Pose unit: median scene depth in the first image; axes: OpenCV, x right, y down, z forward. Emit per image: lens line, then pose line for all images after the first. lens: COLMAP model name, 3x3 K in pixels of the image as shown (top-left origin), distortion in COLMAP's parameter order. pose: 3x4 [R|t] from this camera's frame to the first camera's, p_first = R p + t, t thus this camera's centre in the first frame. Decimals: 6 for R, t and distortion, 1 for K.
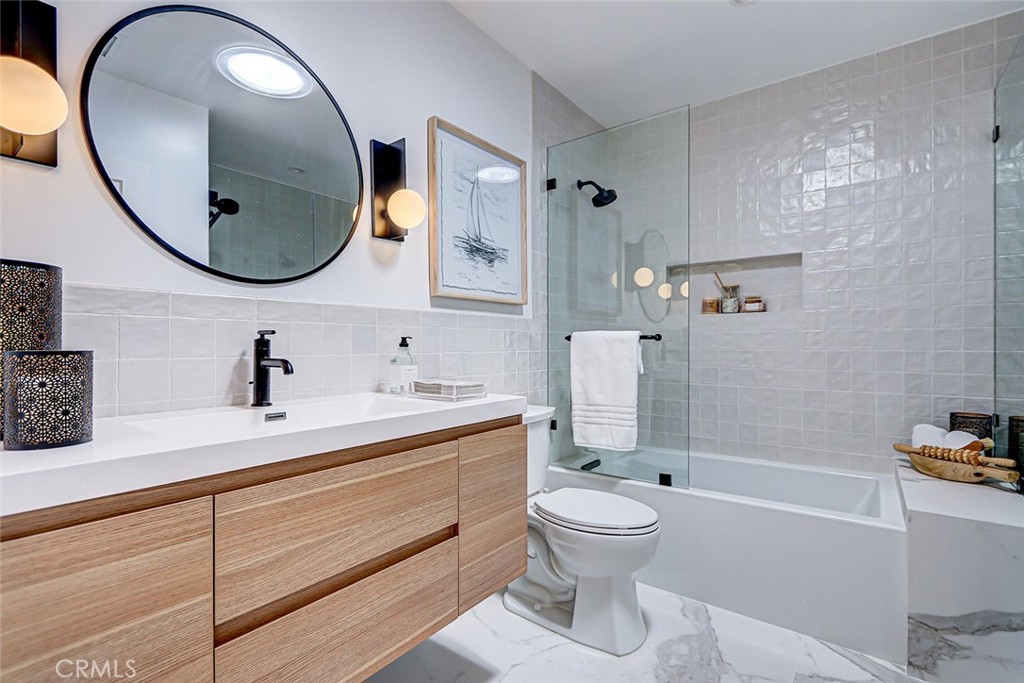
lens RADIAL K [[470.3, 0, 512.6], [0, 470.3, 344.5], [0, 0, 1]] dist [0.005476, -0.000573]
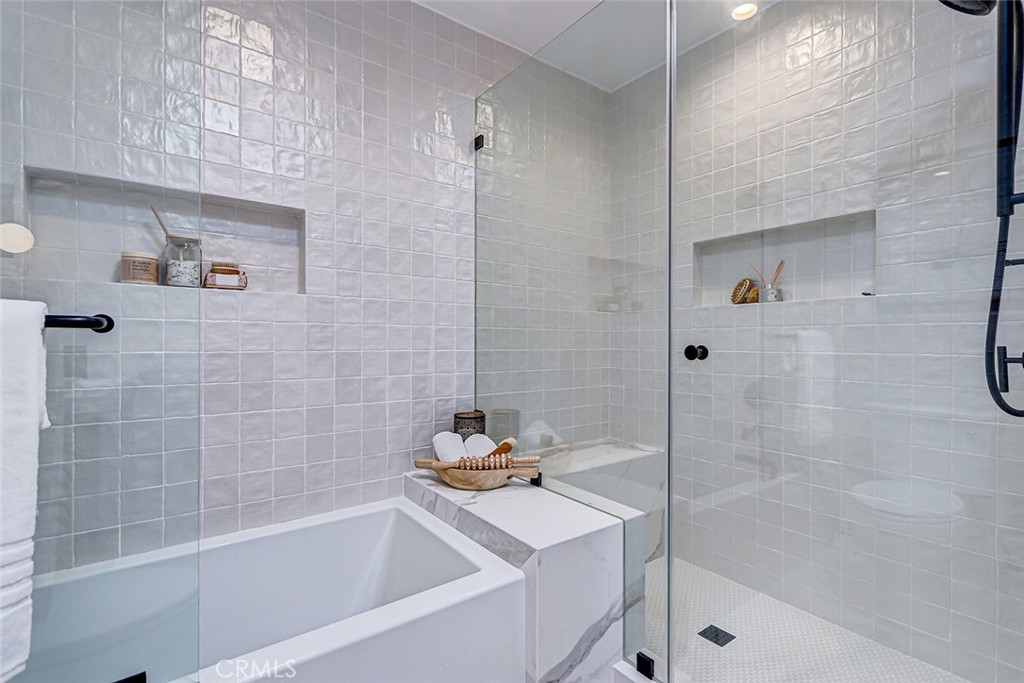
lens RADIAL K [[470.3, 0, 516.6], [0, 470.3, 347.1], [0, 0, 1]] dist [0.005476, -0.000573]
pose [[0.286963, -0.005990, 0.957923, 0.044767], [-0.002250, 0.999973, 0.006927, 0.000169], [-0.957939, -0.004143, 0.286942, 0.536888]]
